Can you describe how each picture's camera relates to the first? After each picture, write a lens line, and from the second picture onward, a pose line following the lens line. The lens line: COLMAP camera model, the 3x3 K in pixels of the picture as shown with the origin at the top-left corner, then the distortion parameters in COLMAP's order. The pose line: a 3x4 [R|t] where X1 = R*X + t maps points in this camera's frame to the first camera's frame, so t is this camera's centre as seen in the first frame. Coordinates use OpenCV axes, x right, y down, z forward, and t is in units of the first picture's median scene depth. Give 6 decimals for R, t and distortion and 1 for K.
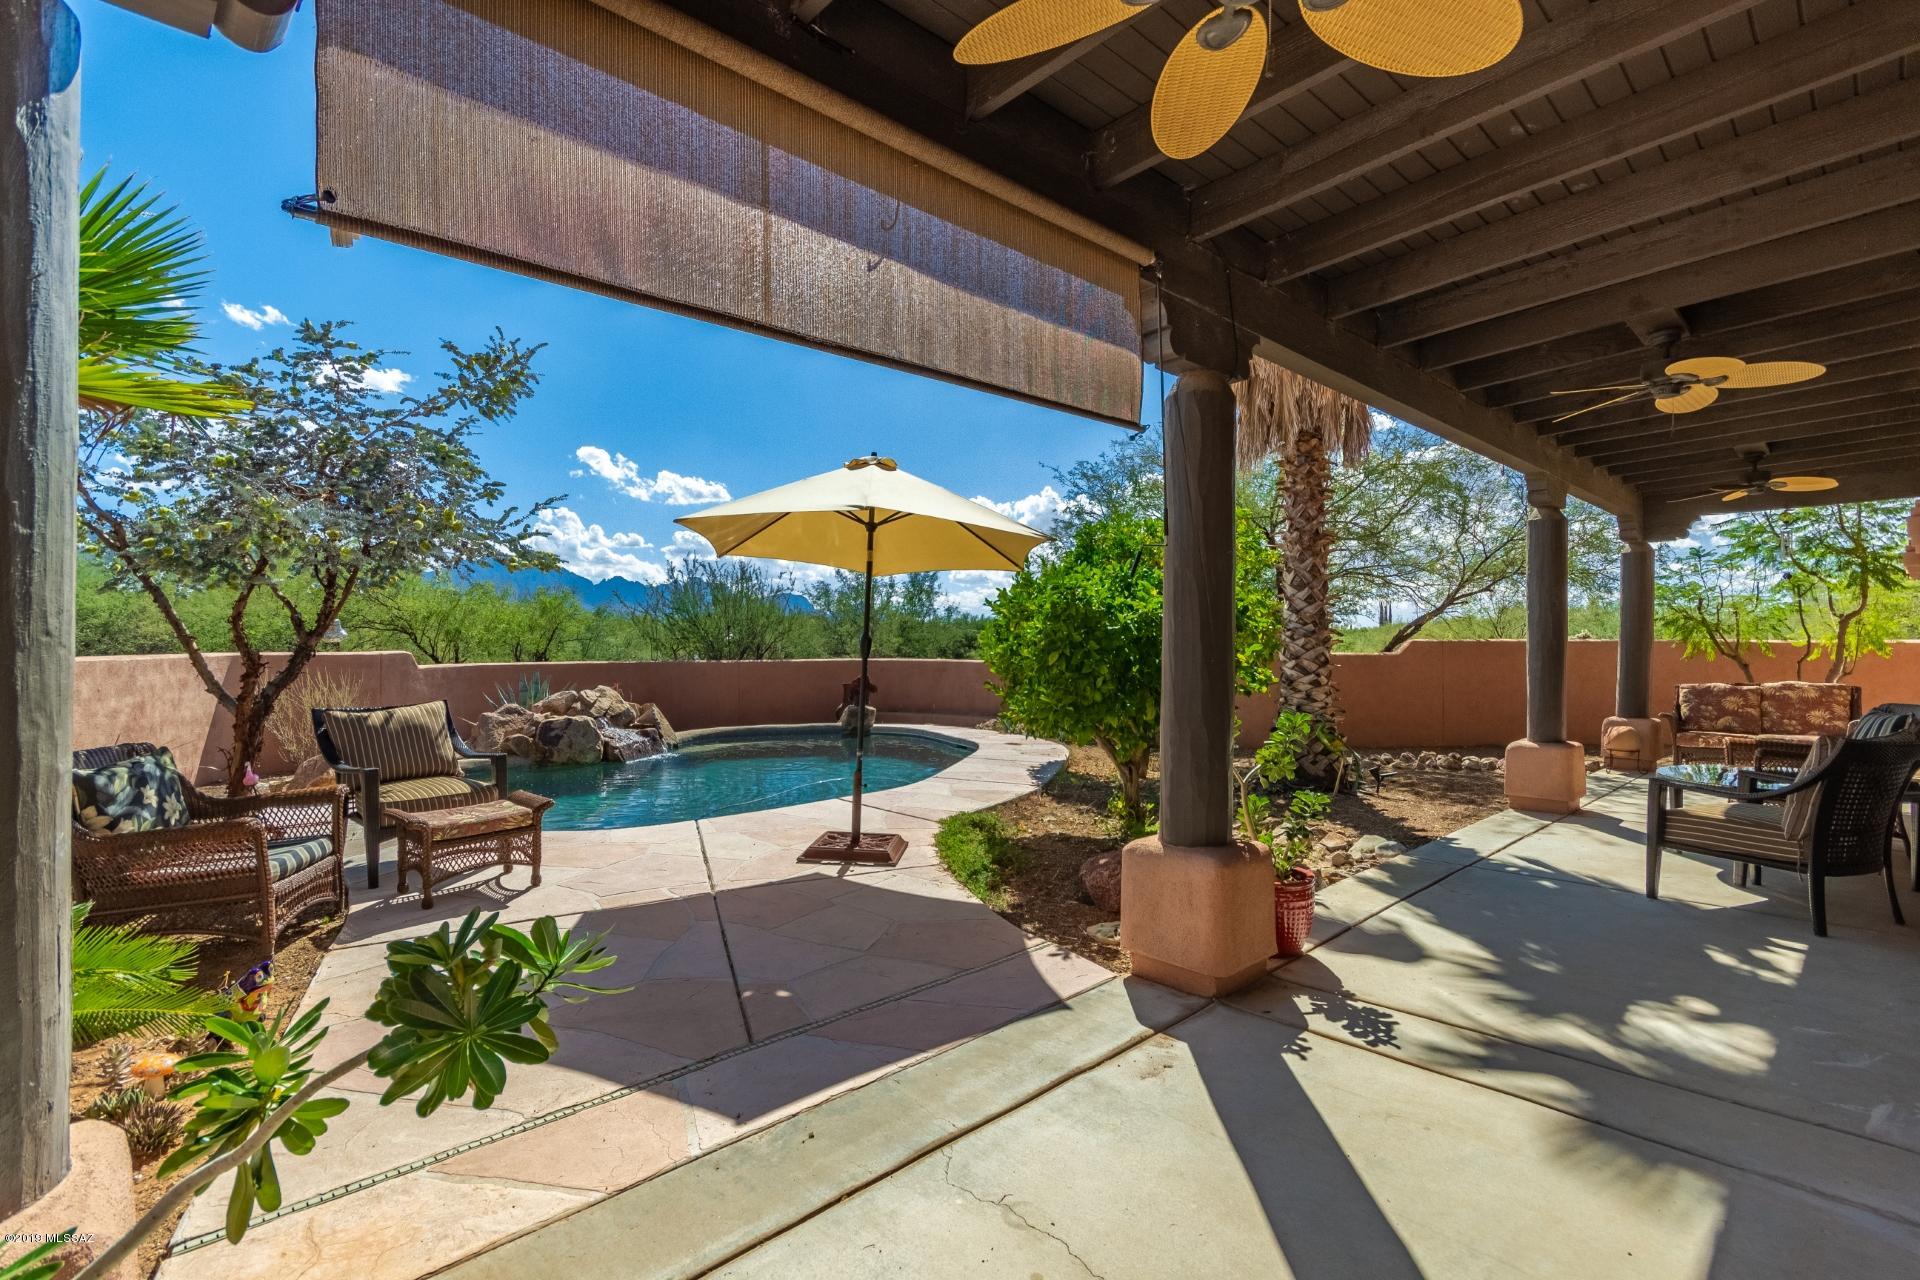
lens RADIAL K [[892.8, 0, 966.8], [0, 892.8, 626.4], [0, 0, 1]] dist [0.001423, 0.001372]
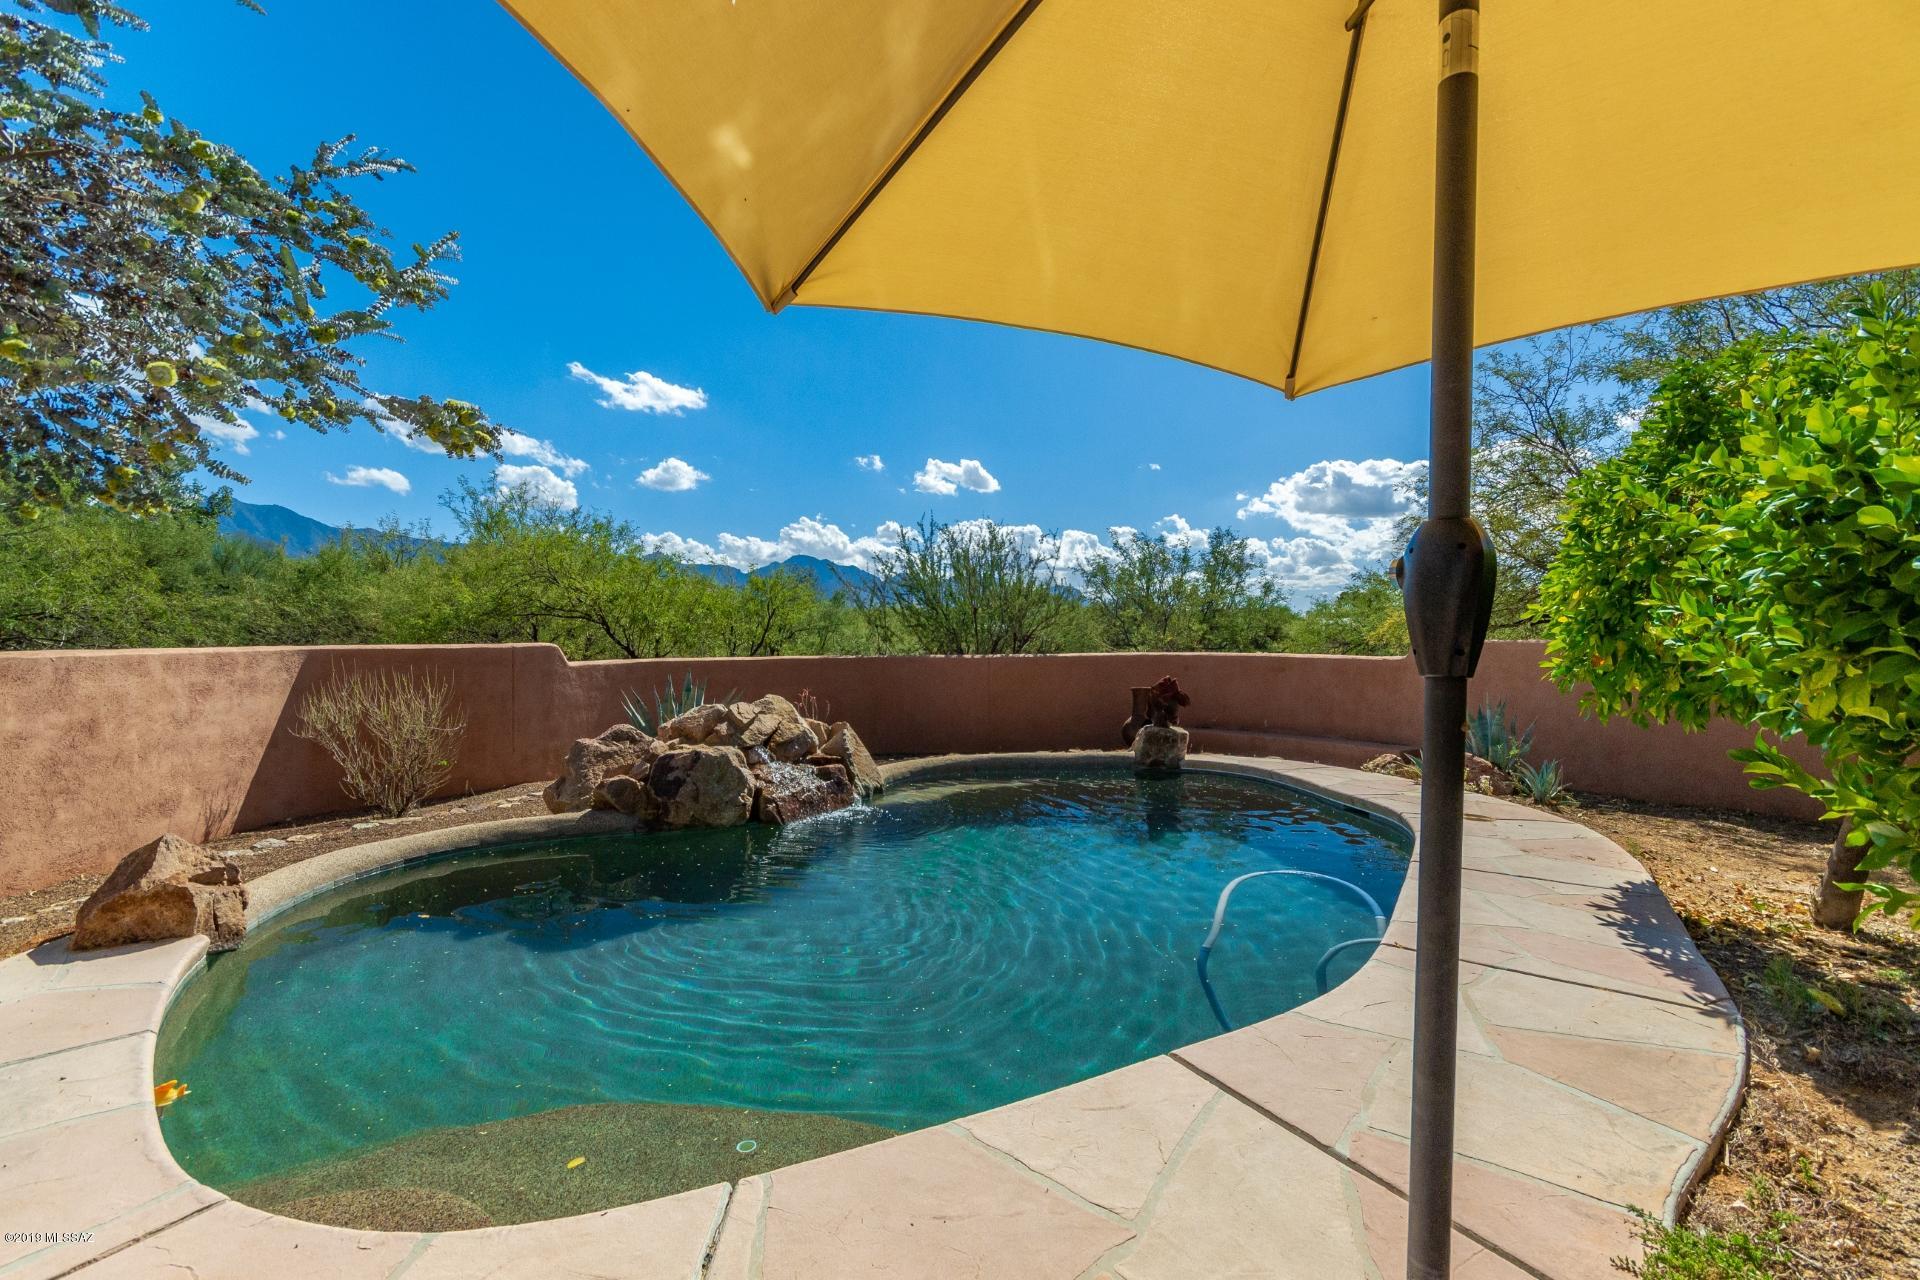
lens RADIAL K [[892.8, 0, 956.2], [0, 892.8, 632.8], [0, 0, 1]] dist [0.001423, 0.001372]
pose [[0.950691, -0.006450, -0.310072, -0.077985], [0.011478, 0.999831, 0.014394, 0.013336], [0.309926, -0.017243, 0.950604, 0.436579]]
